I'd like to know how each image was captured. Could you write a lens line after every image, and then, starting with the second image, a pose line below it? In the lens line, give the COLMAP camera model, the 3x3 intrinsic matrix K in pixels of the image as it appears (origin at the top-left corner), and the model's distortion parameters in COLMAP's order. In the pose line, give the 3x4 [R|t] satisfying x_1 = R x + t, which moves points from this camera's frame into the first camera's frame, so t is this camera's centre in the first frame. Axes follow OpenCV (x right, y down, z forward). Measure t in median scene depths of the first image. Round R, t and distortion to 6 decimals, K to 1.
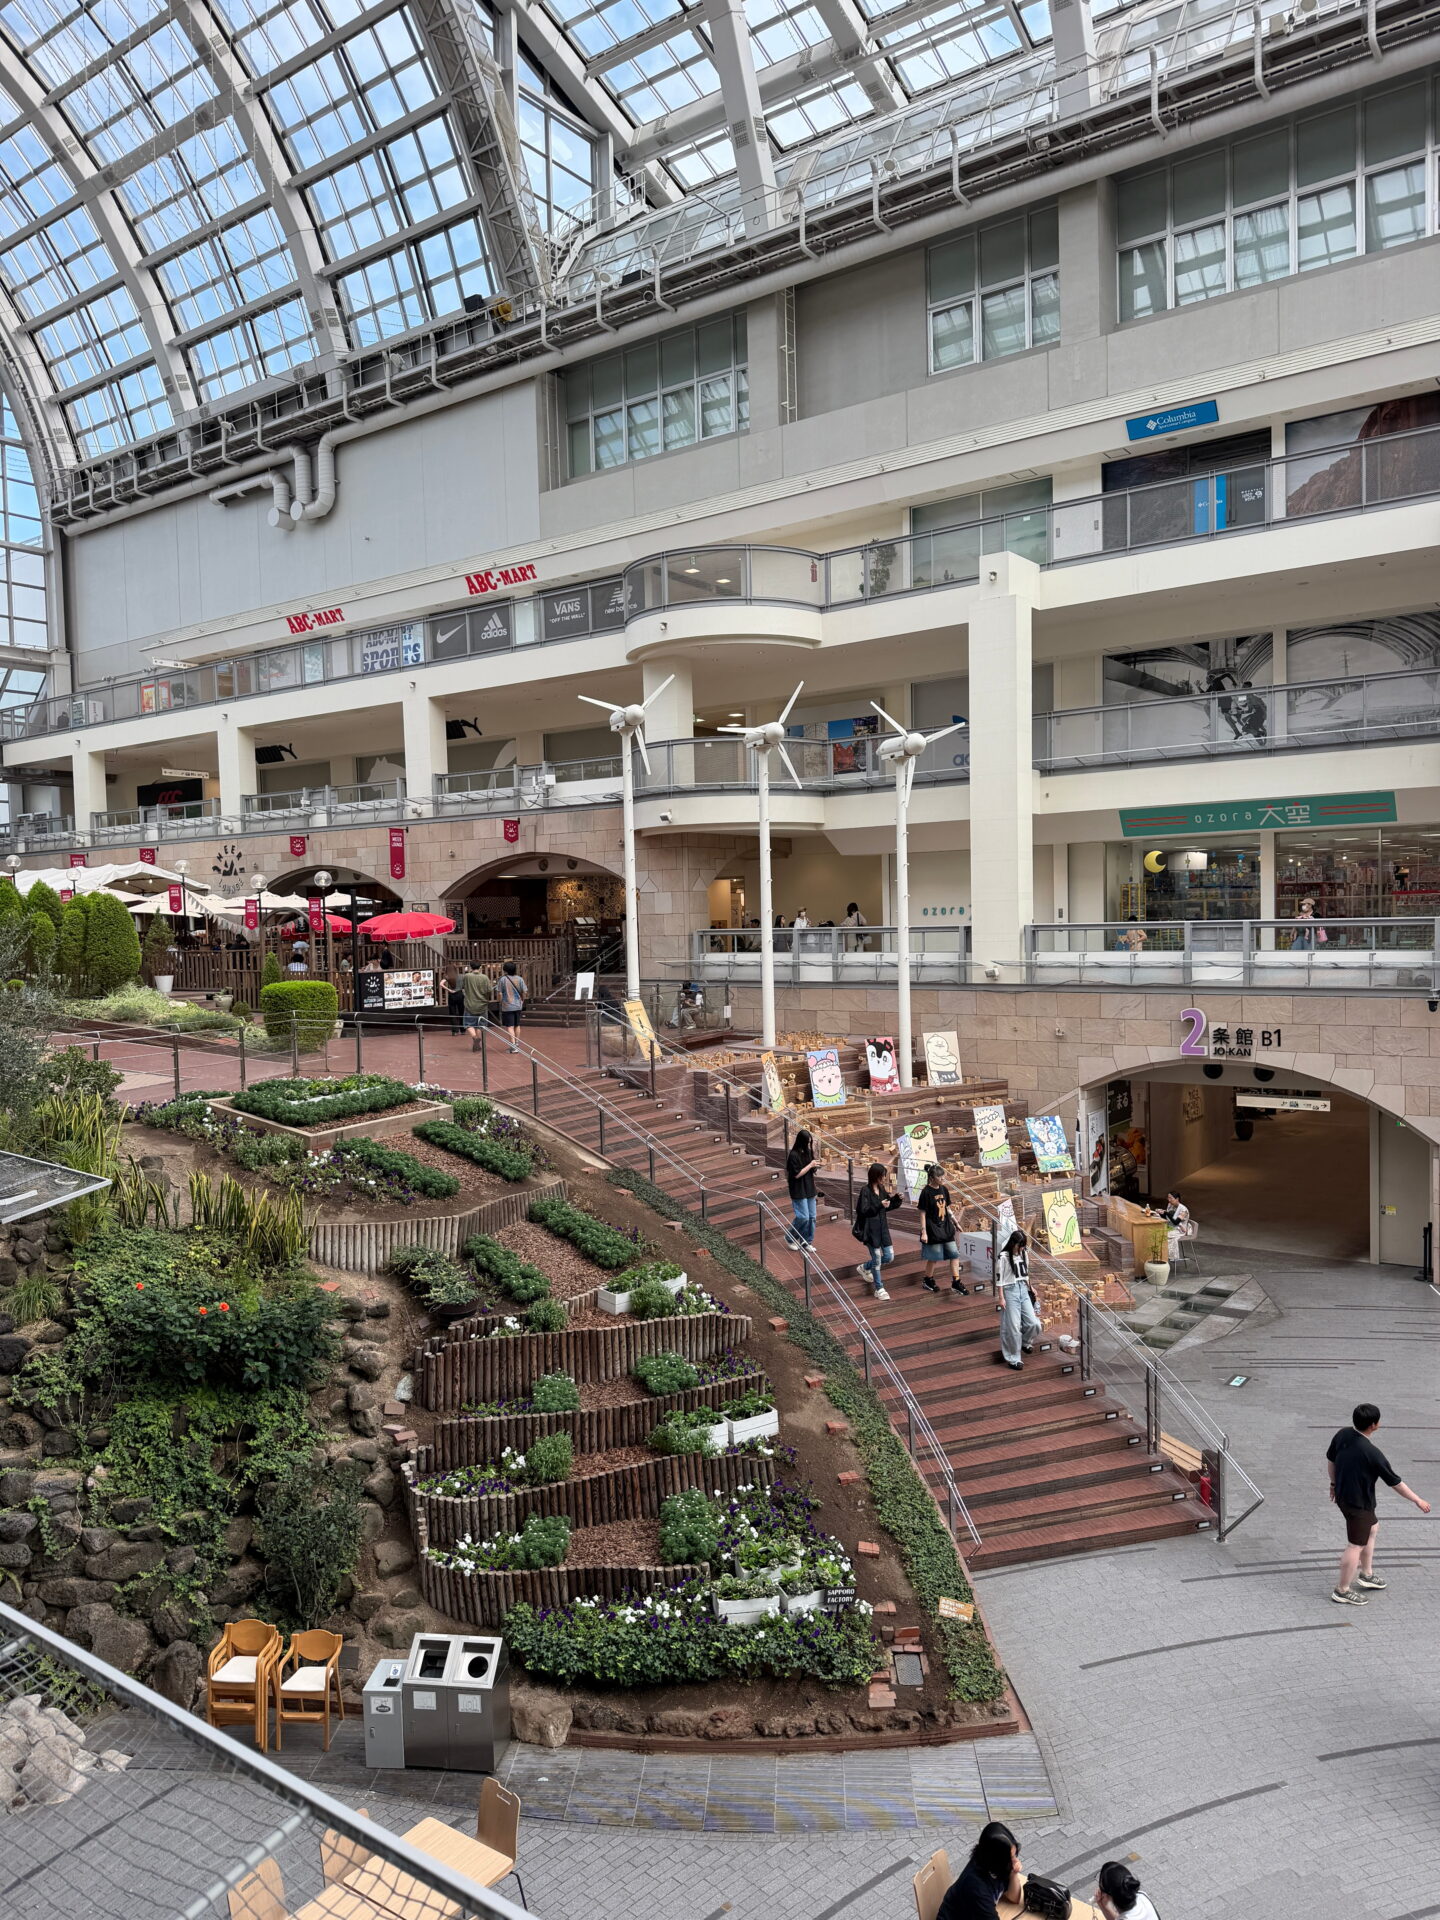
lens RADIAL K [[1326.9, 0, 727.3], [0, 1326.9, 984.3], [0, 0, 1]] dist [0.144351, -0.234537]
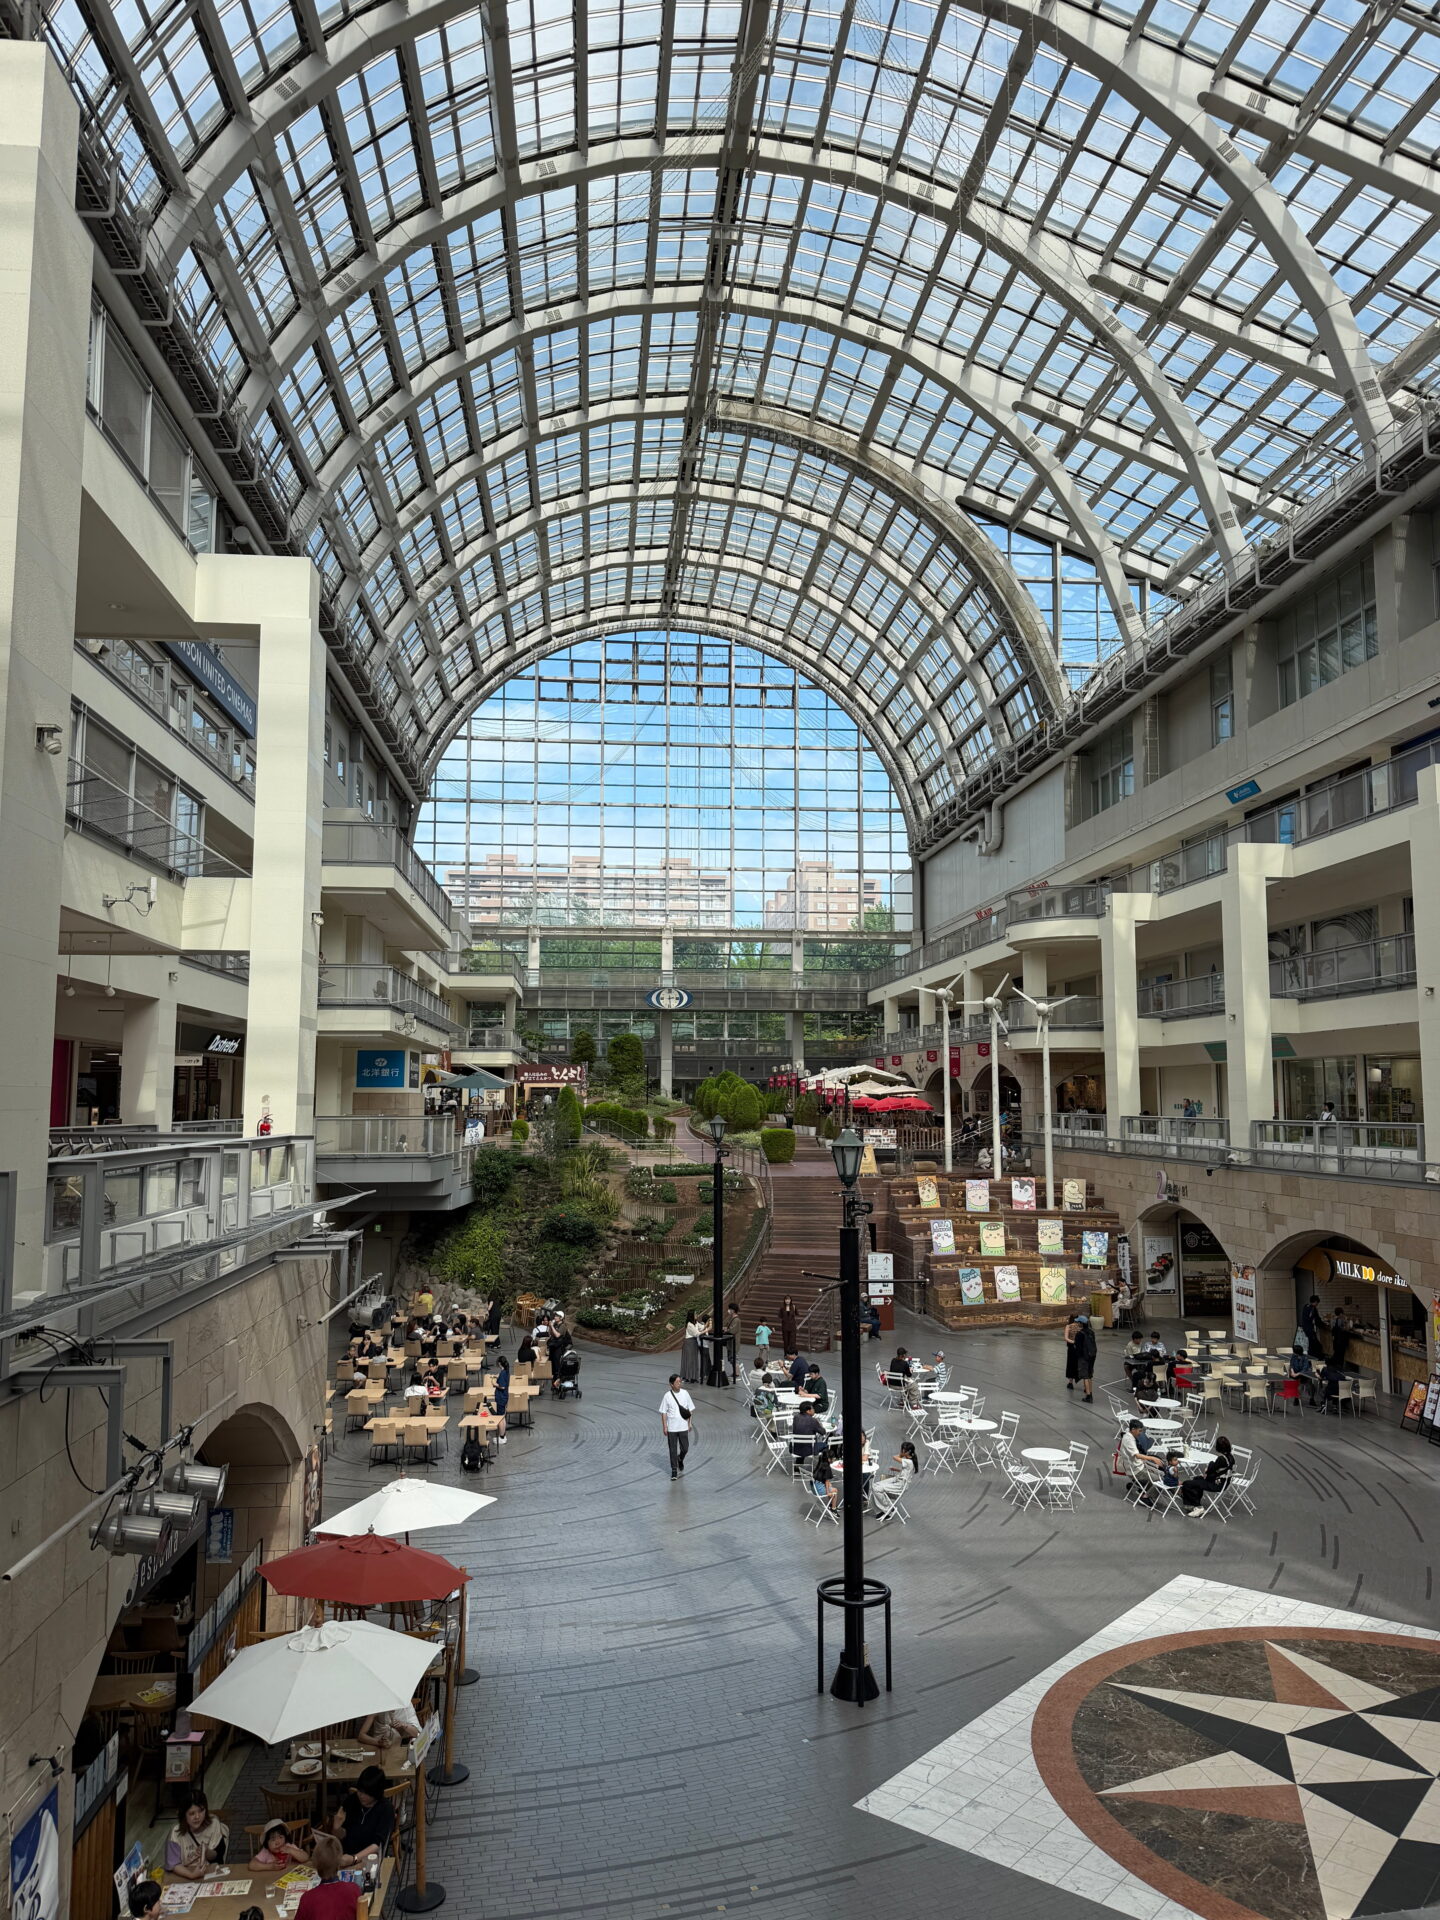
lens RADIAL K [[1326.9, 0, 727.3], [0, 1326.9, 984.3], [0, 0, 1]] dist [0.144351, -0.234537]
pose [[0.660519, -0.040279, -0.749728, 0.959961], [-0.055219, 0.993250, -0.102011, -0.008144], [0.748776, 0.108779, 0.653836, -0.370016]]
